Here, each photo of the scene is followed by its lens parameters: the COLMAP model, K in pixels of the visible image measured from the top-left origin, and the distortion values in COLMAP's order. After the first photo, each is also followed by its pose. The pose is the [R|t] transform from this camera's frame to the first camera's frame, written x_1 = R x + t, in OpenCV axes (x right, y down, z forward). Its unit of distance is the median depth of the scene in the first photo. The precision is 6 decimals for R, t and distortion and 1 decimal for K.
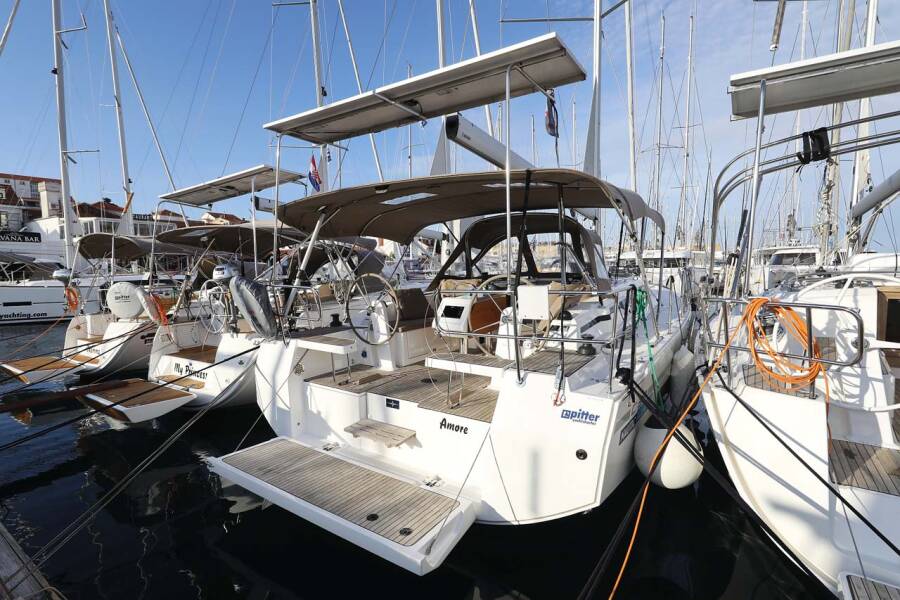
lens RADIAL K [[429.7, 0, 450.0], [0, 429.7, 300.0], [0, 0, 1]] dist [-0.000807, -0.000051]
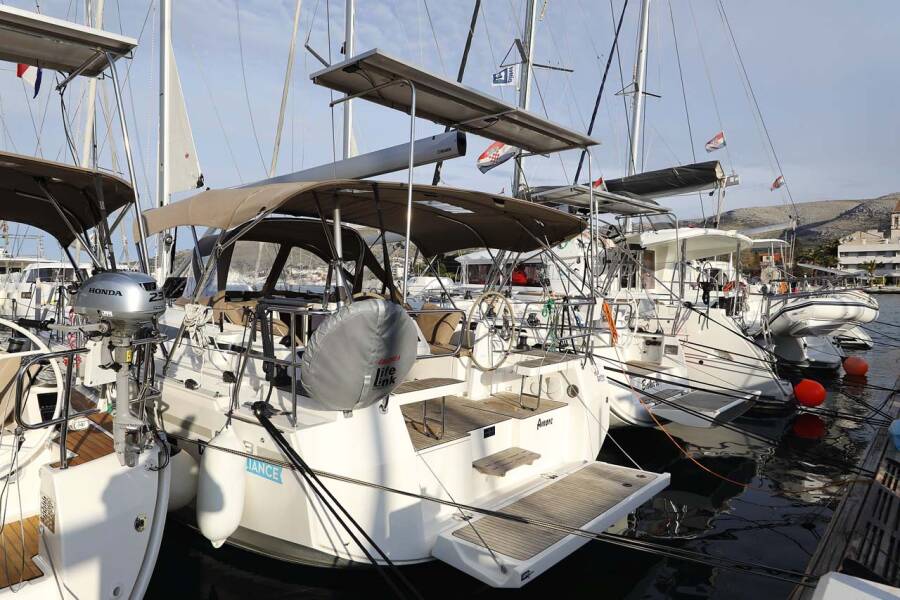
lens RADIAL K [[572.9, 0, 450.0], [0, 572.9, 300.0], [0, 0, 1]] dist [0.003359, 0.000248]
pose [[0.123375, -0.018574, 0.992186, -1.064266], [0.067333, 0.997677, 0.010304, -0.047107], [-0.990073, 0.065536, 0.124339, 0.713574]]
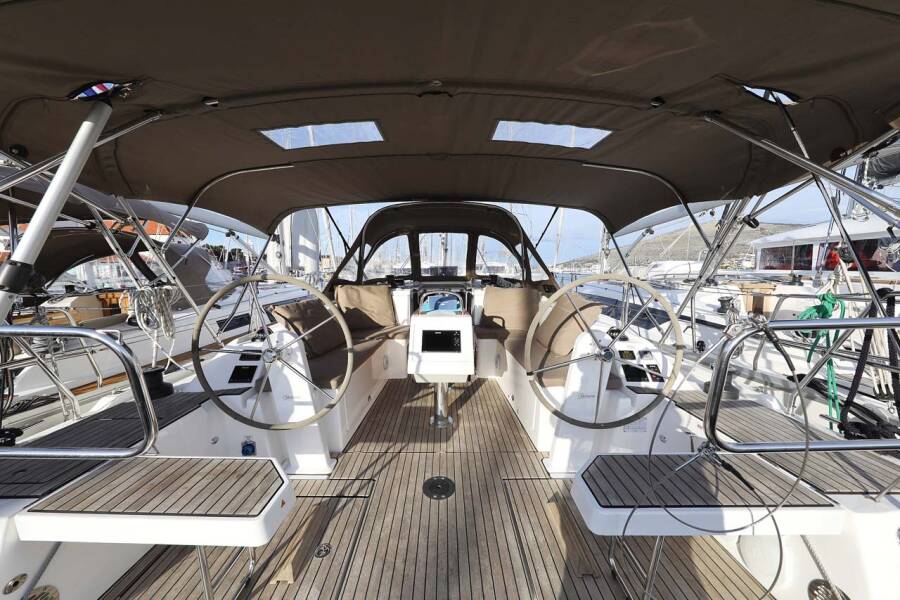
lens RADIAL K [[314.7, 0, 444.9], [0, 314.7, 299.8], [0, 0, 1]] dist [0.008580, 0.000029]
pose [[0.827894, -0.040146, 0.559446, -0.210536], [0.038124, 0.999156, 0.015283, -0.031361], [-0.559588, 0.008675, 0.828726, 0.606109]]
